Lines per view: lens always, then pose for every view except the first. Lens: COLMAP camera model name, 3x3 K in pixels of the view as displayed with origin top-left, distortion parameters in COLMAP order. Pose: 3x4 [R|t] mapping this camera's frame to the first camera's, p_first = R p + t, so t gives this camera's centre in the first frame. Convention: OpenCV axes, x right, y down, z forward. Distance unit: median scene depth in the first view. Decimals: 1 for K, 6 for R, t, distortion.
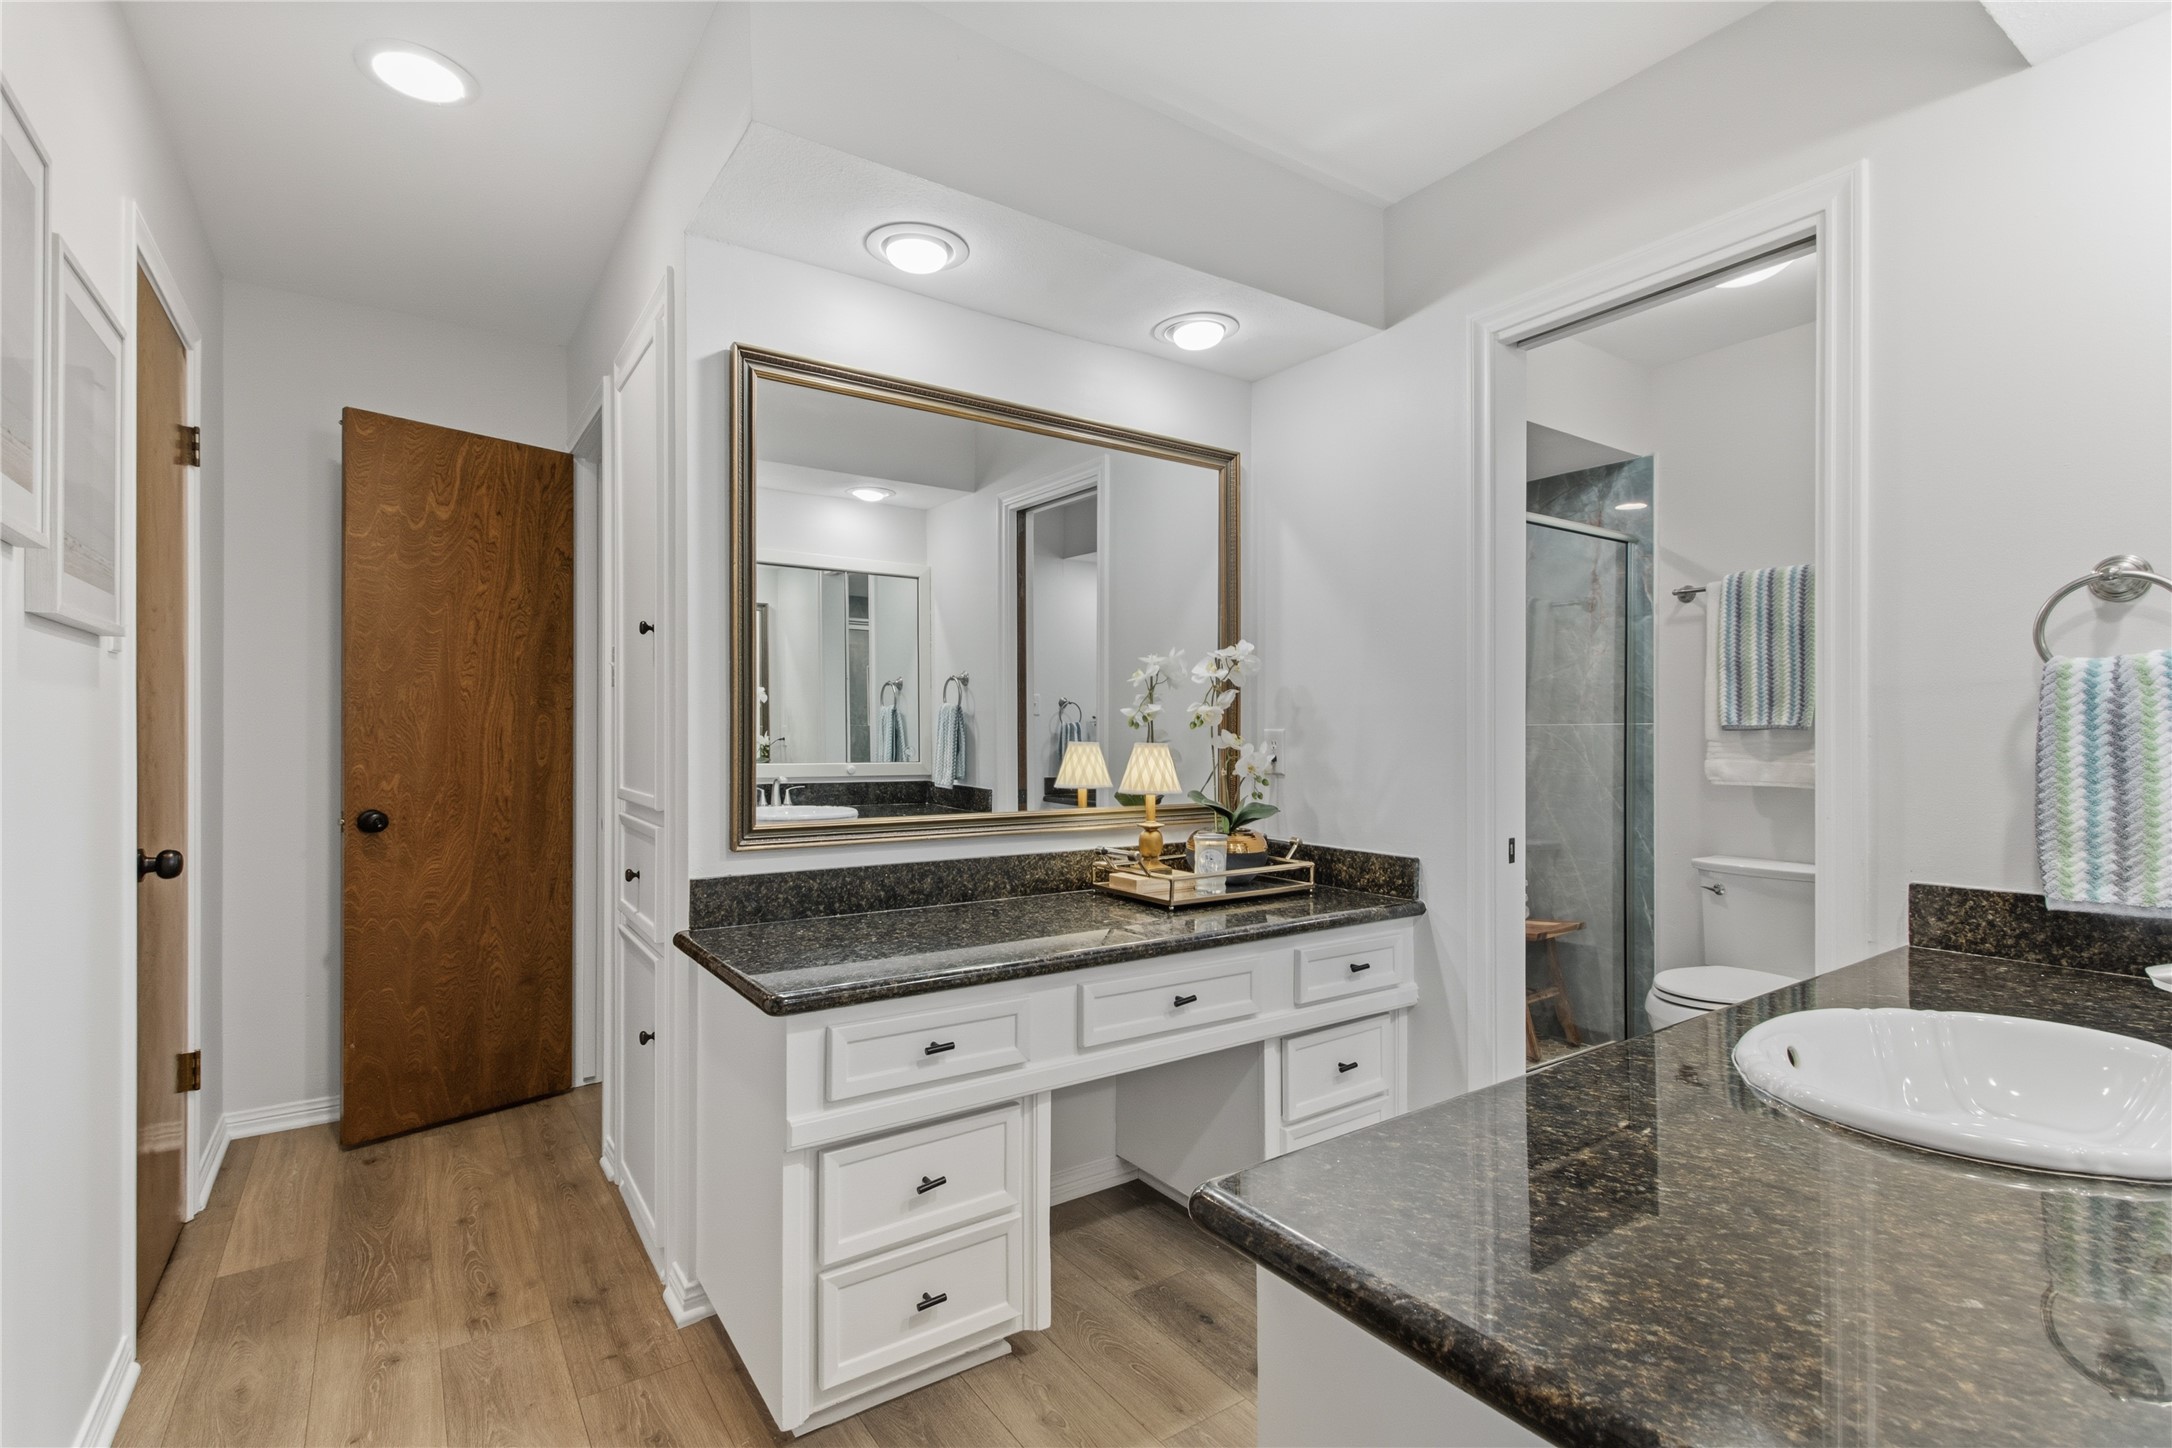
lens RADIAL K [[989.3, 0, 1081.2], [0, 989.3, 735.8], [0, 0, 1]] dist [0.002689, -0.000005]
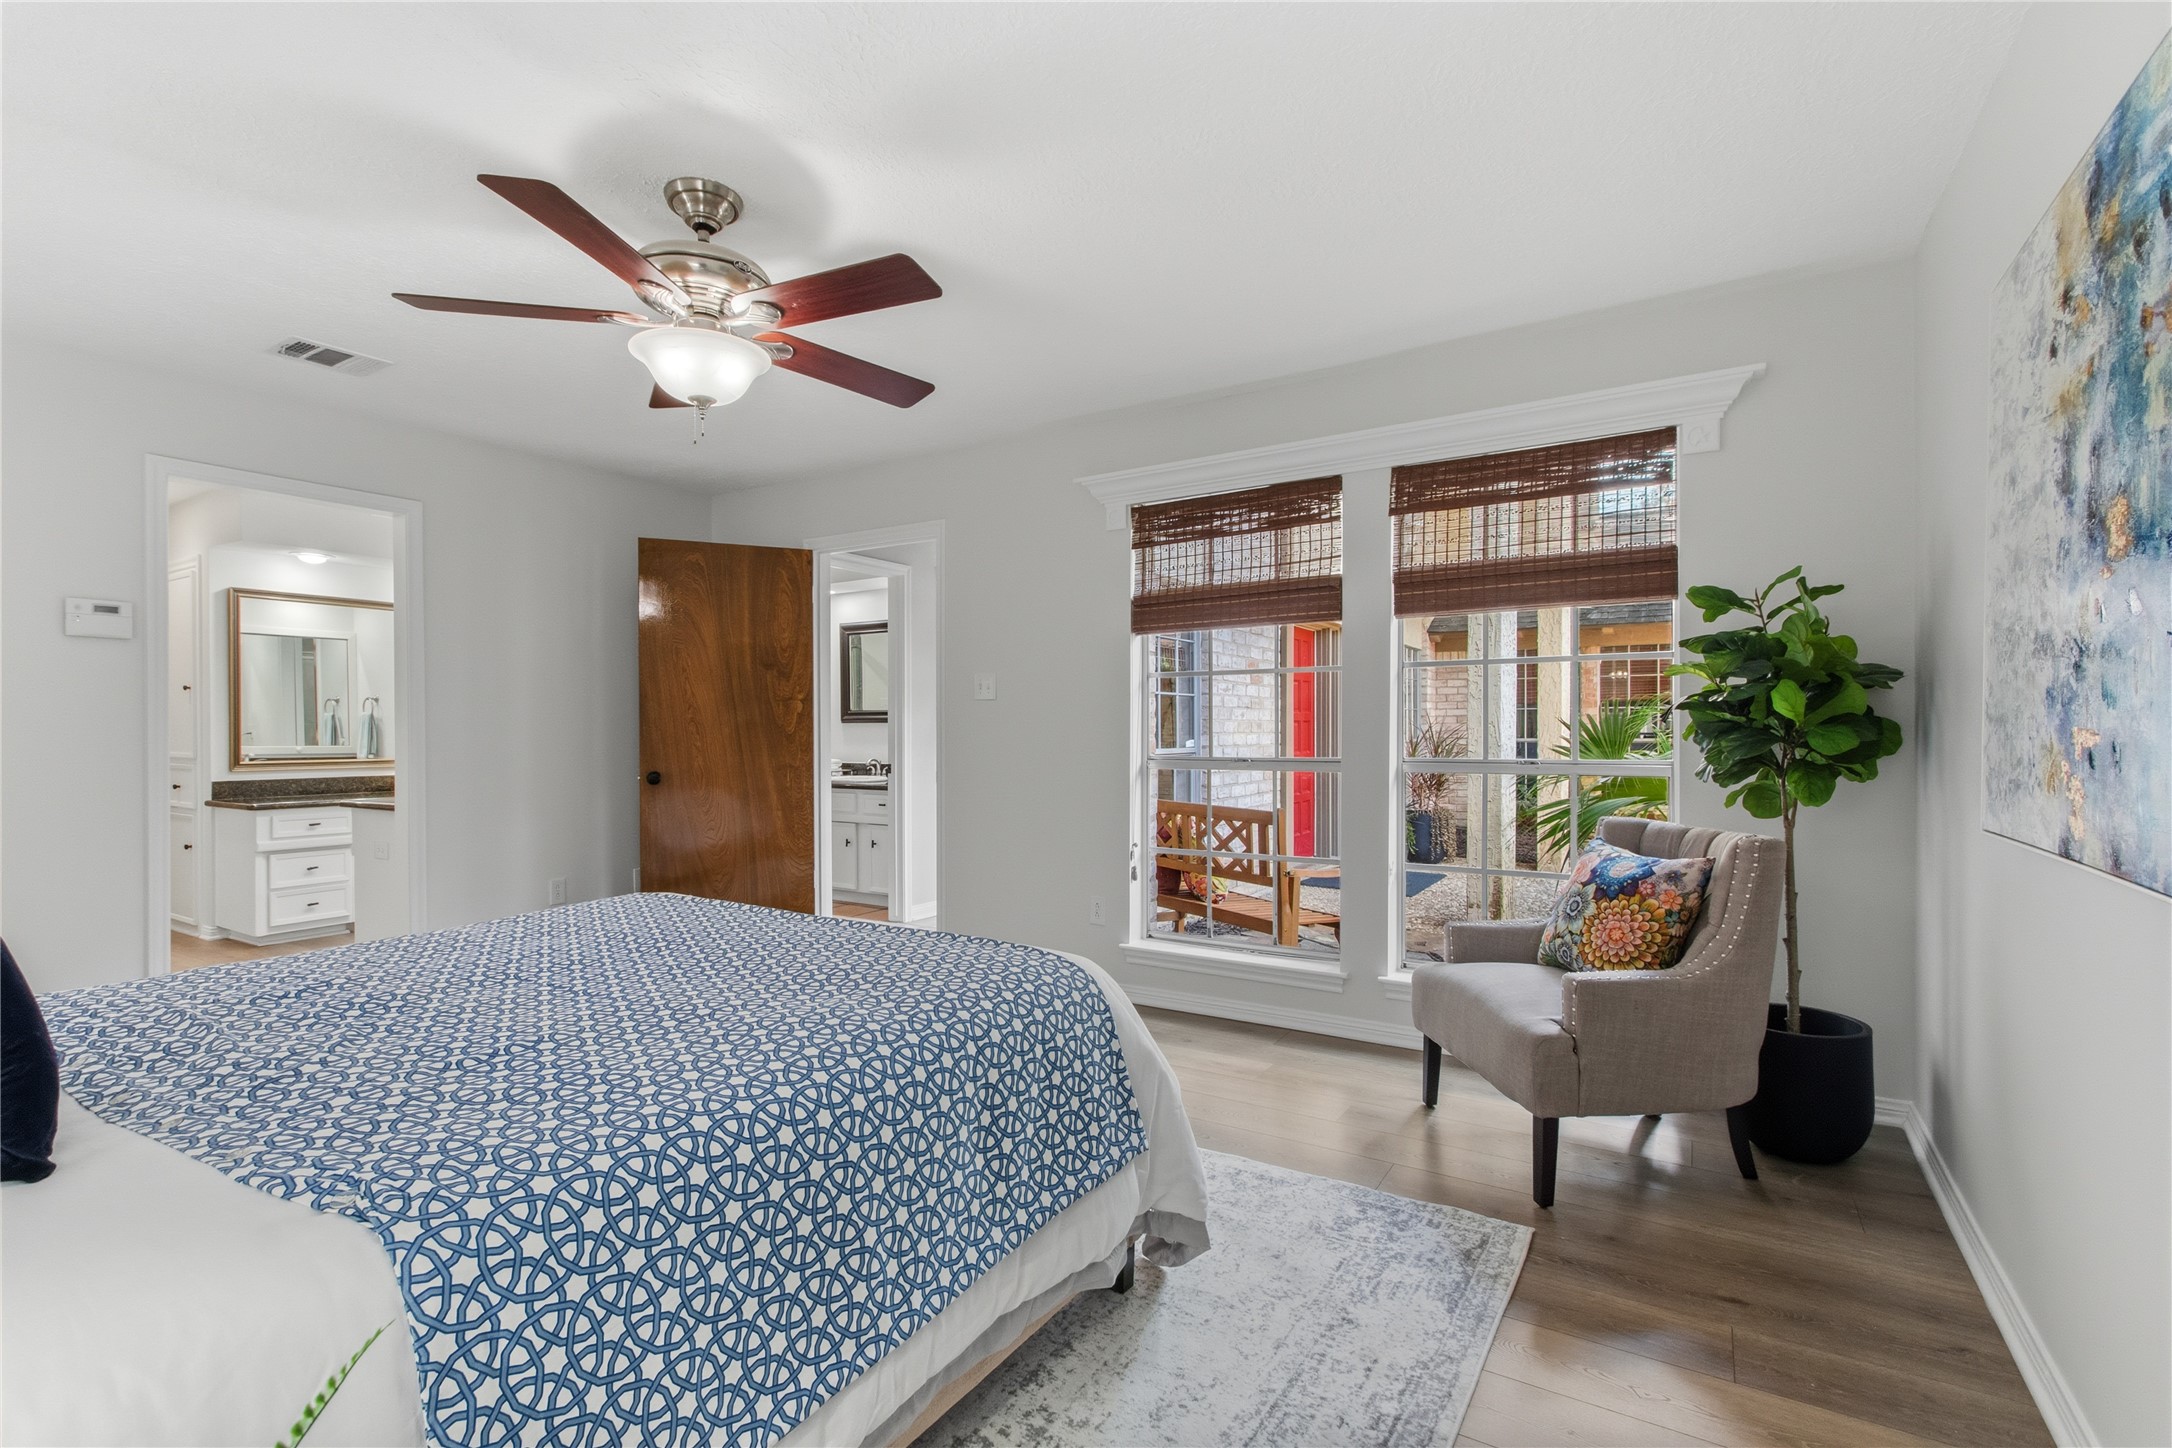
lens RADIAL K [[989.3, 0, 1081.2], [0, 989.3, 735.8], [0, 0, 1]] dist [0.002689, -0.000005]
pose [[0.917978, -0.004281, 0.396608, 0.360409], [0.002421, 0.999984, 0.005190, 0.004928], [-0.396624, -0.003804, 0.917973, -1.225305]]
